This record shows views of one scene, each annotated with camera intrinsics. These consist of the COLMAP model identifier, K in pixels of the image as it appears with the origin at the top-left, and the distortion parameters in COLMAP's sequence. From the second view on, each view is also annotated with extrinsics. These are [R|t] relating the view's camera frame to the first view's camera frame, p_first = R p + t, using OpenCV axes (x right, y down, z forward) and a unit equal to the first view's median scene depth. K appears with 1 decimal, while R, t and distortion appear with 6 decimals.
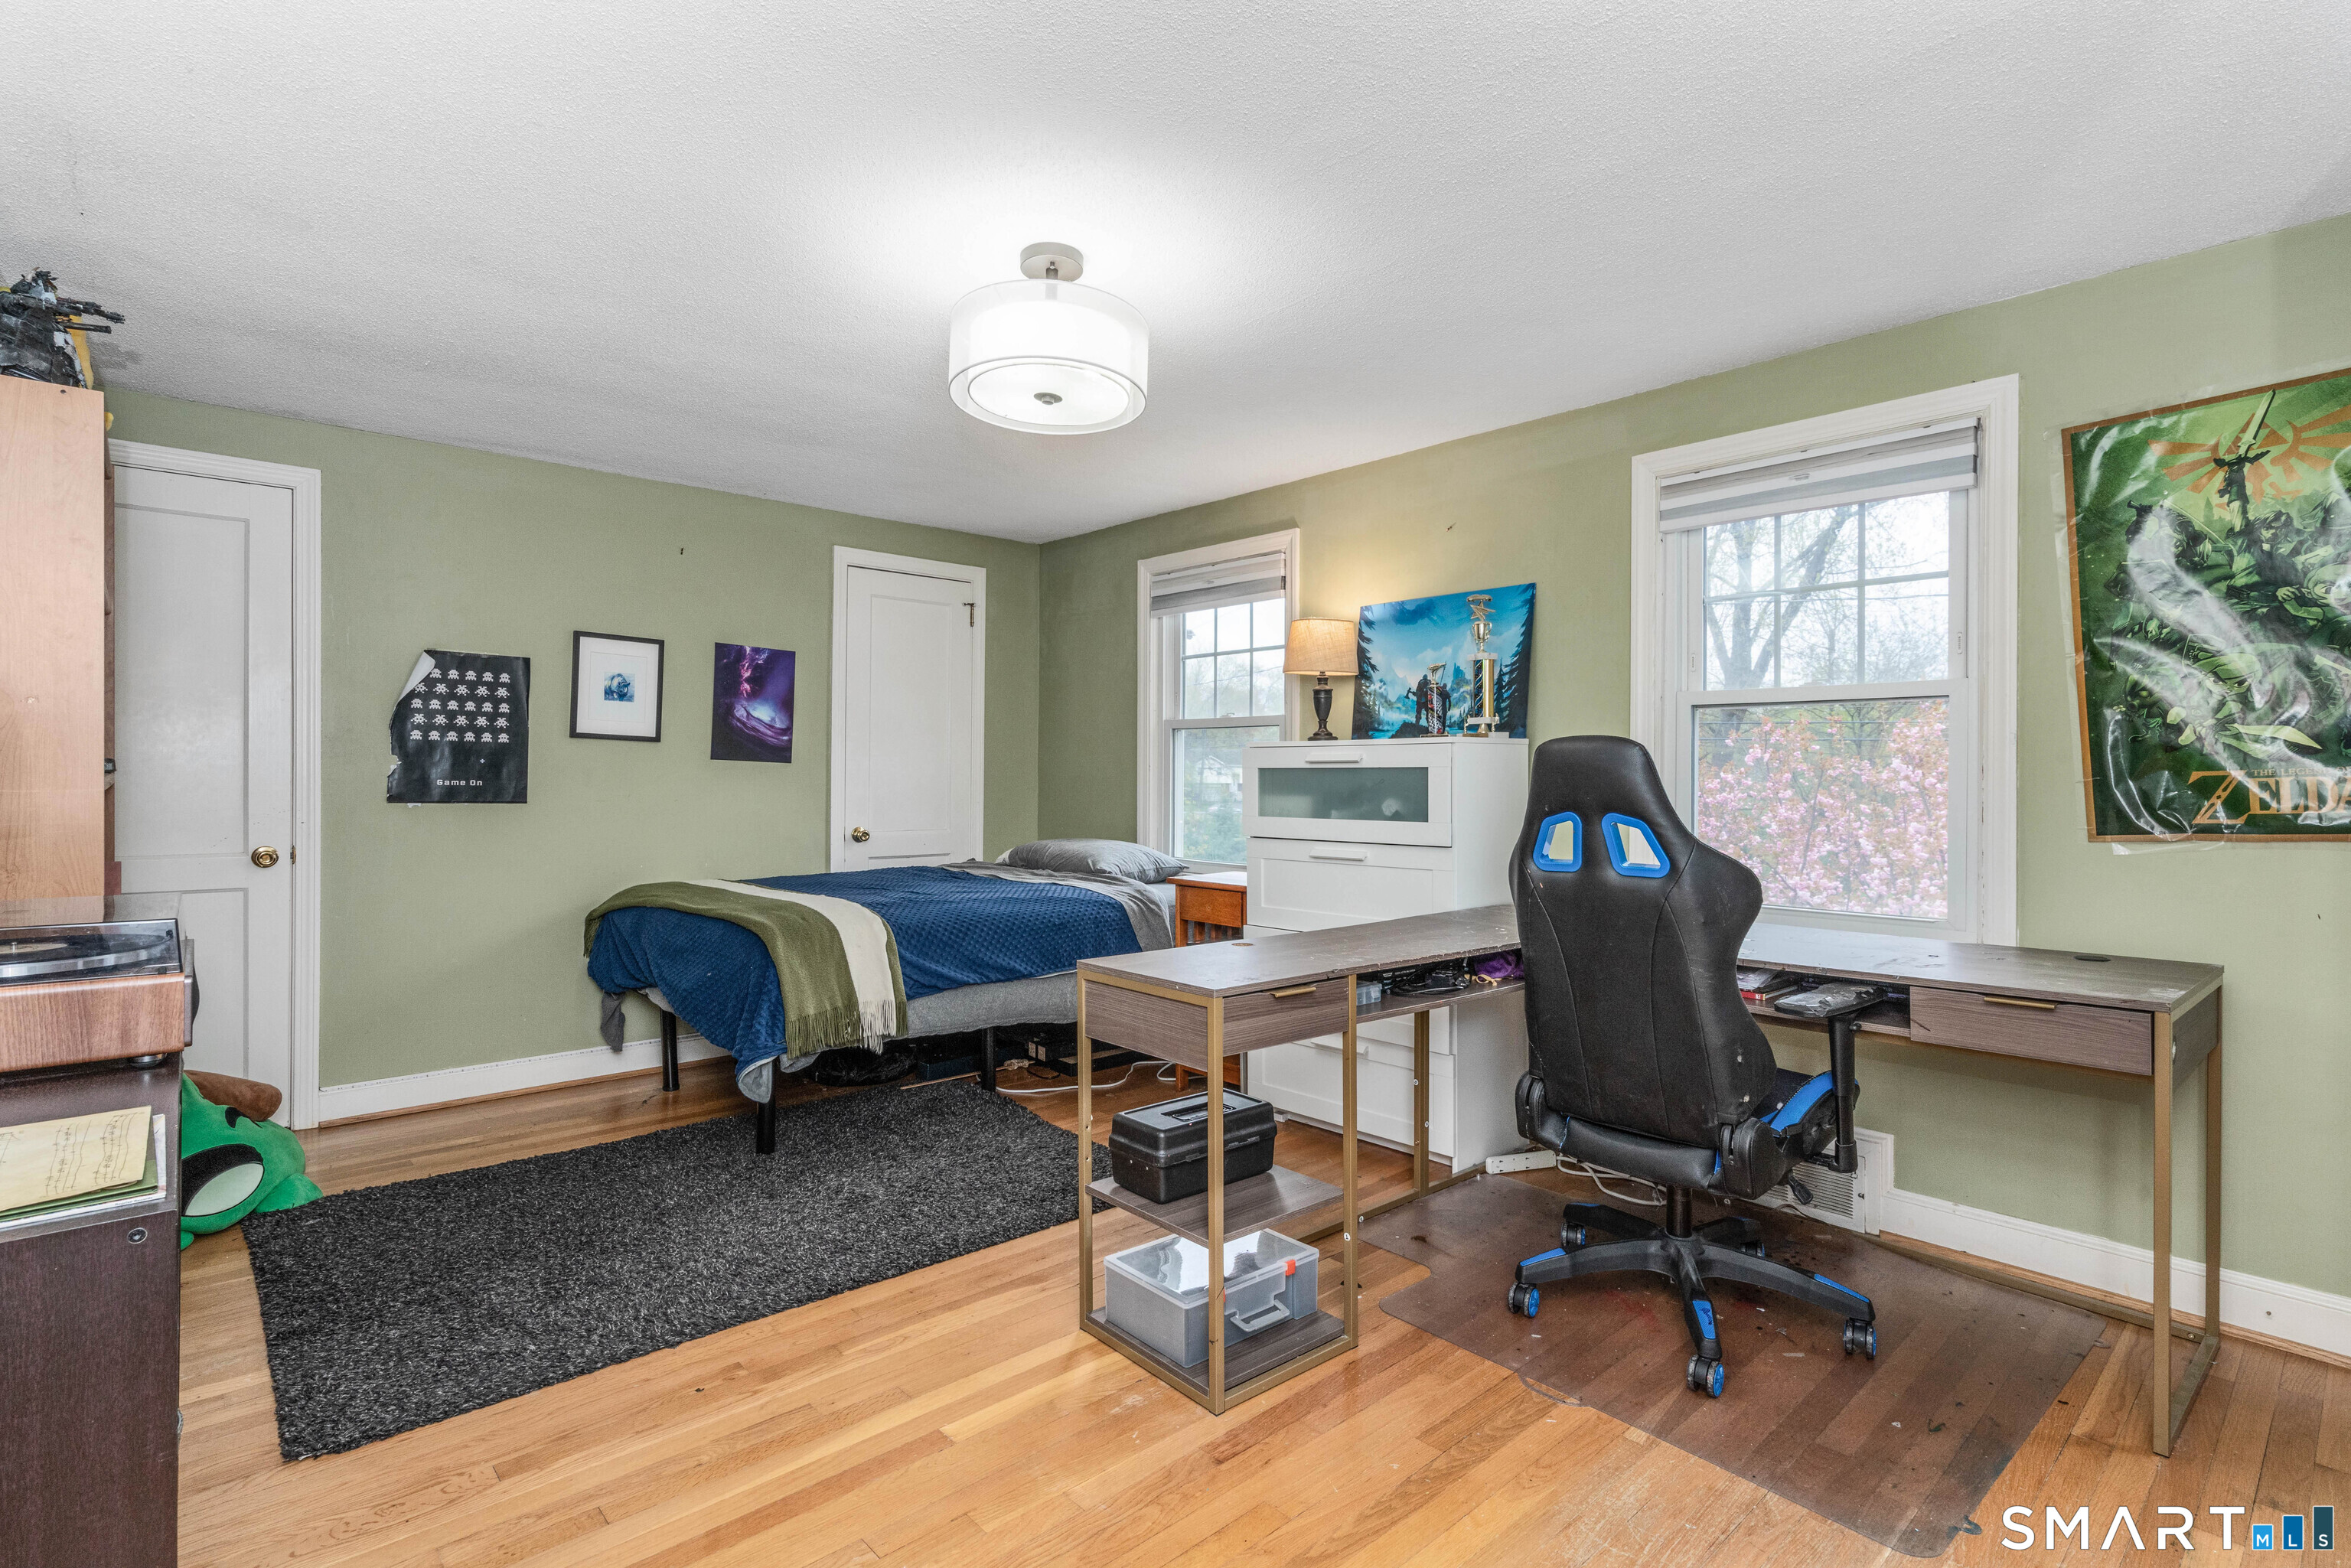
lens RADIAL K [[1110.9, 0, 1171.9], [0, 1110.9, 781.3], [0, 0, 1]] dist [0.002965, 0.000312]
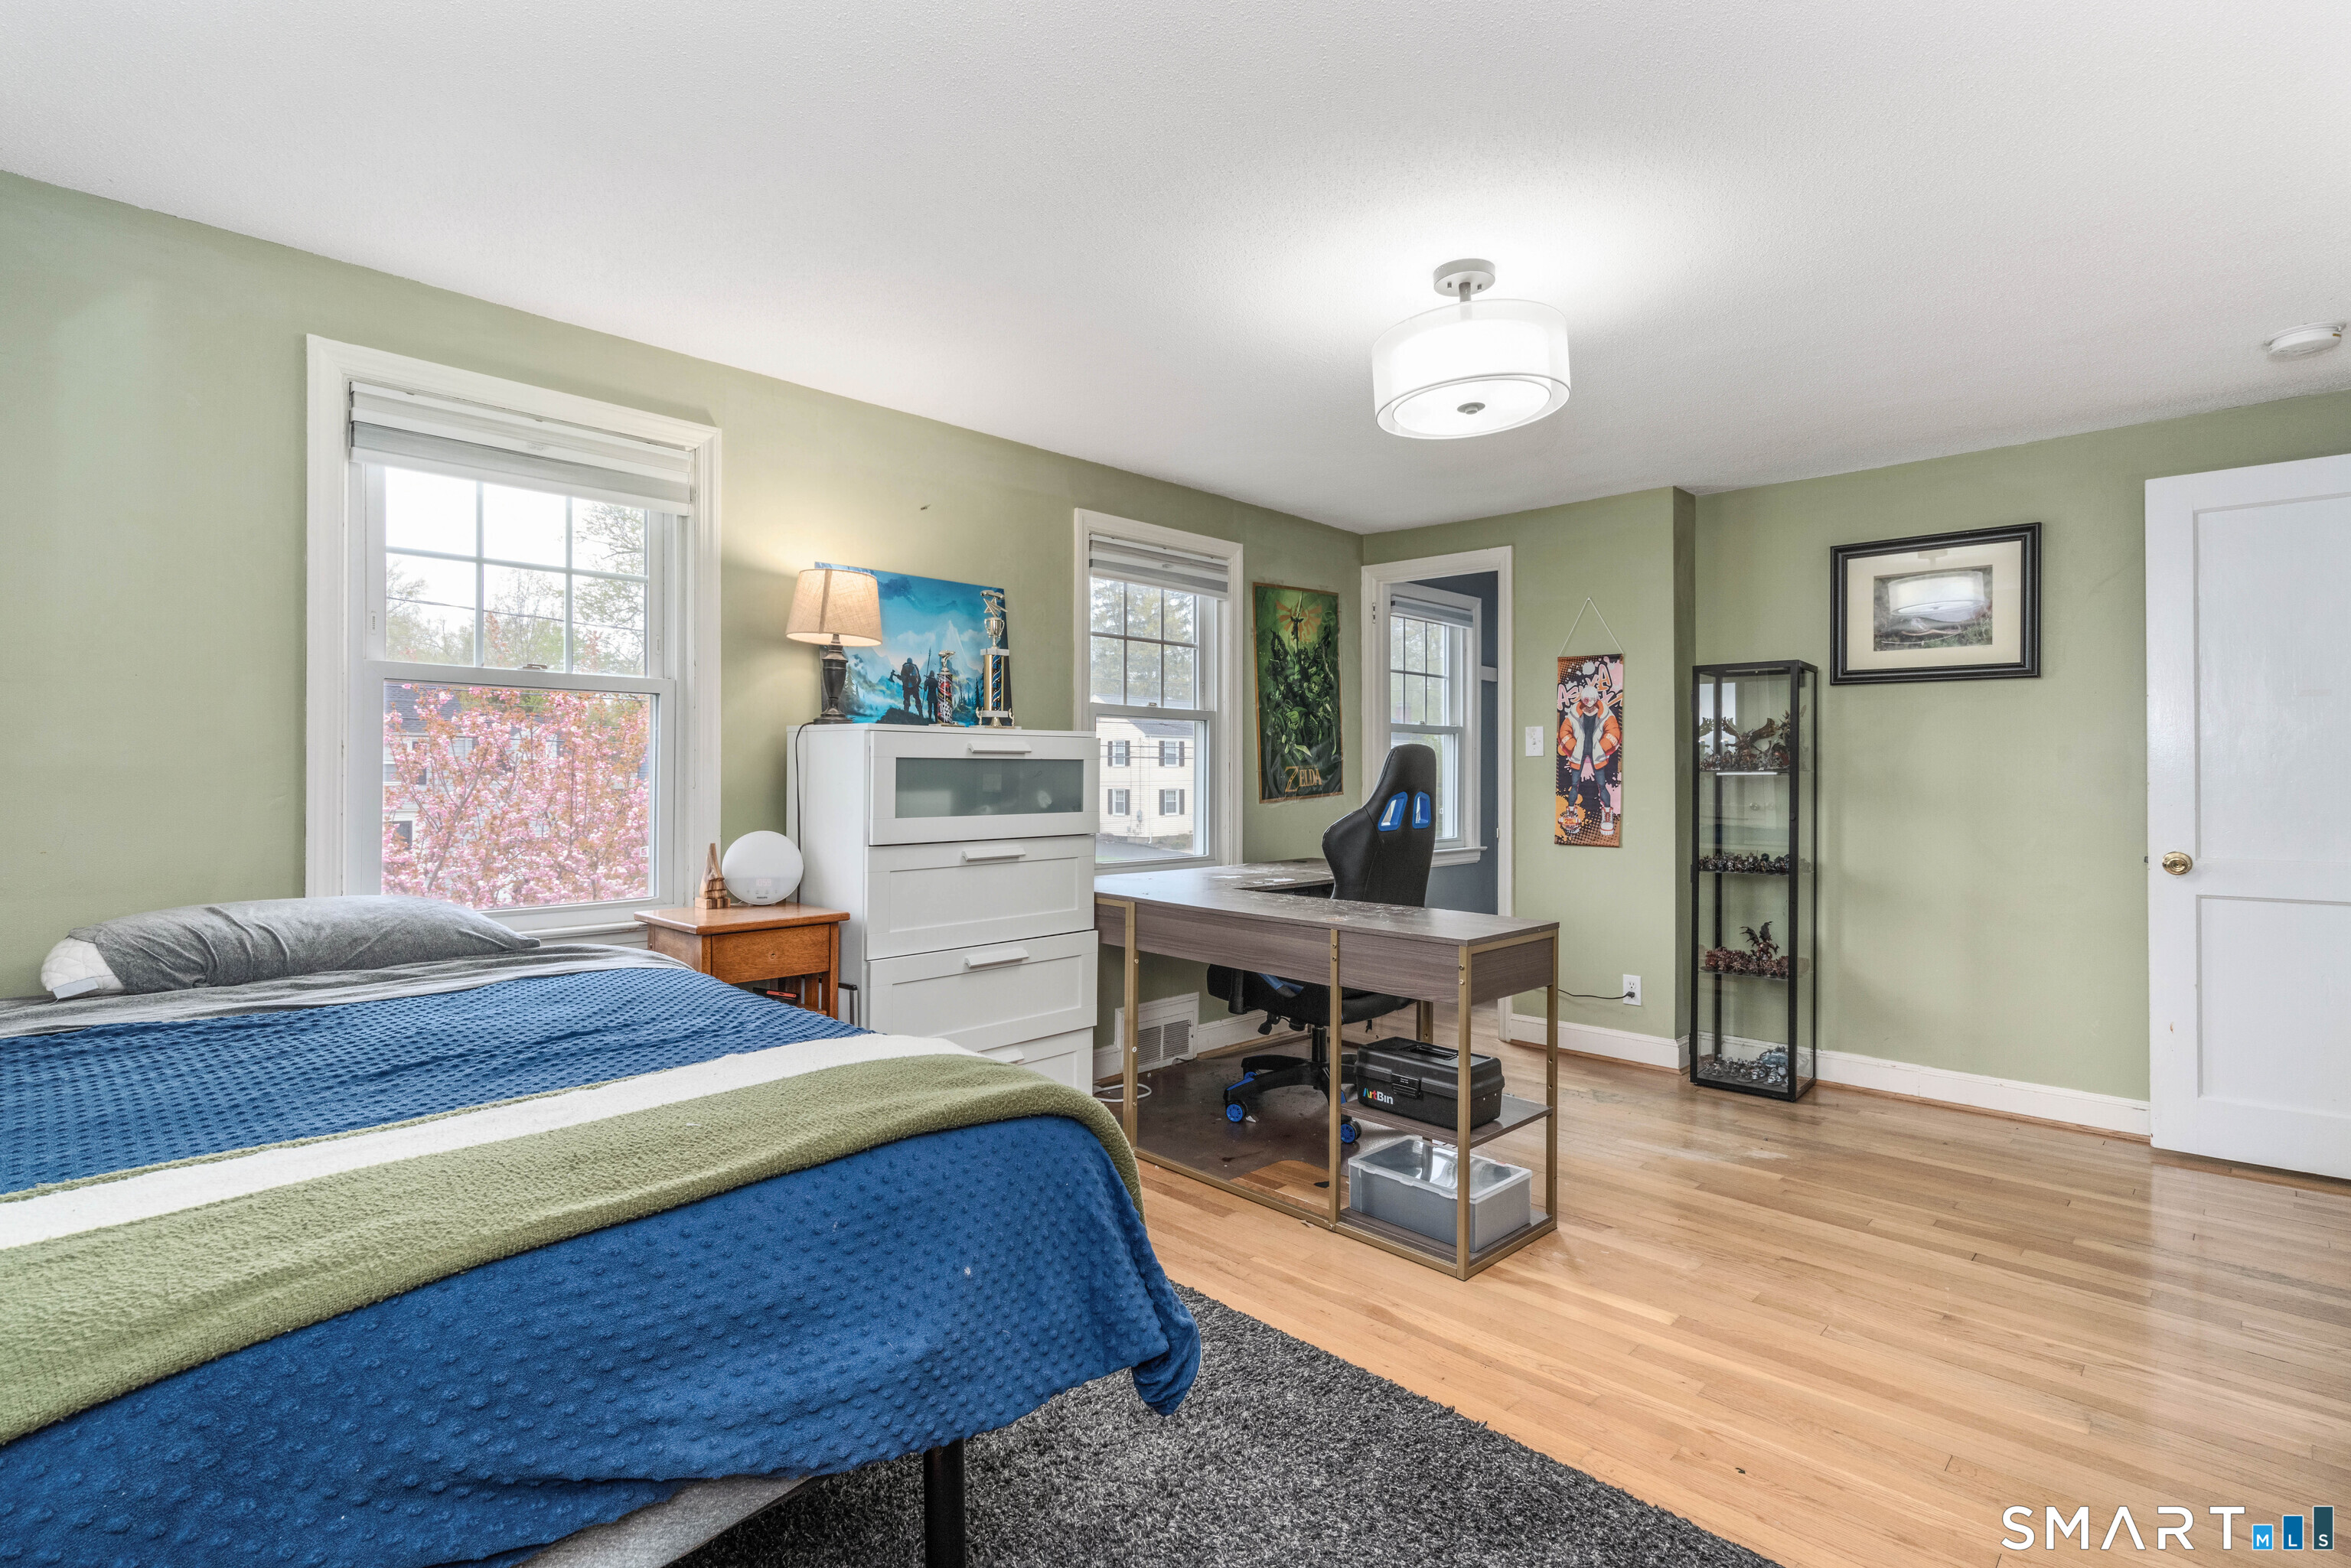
lens RADIAL K [[1110.9, 0, 1171.8], [0, 1110.9, 774.9], [0, 0, 1]] dist [0.002965, 0.000312]
pose [[-0.047298, -0.004337, 0.998871, -0.746207], [0.002408, 0.999987, 0.004456, -0.002444], [-0.998878, 0.002616, -0.047287, 0.871677]]
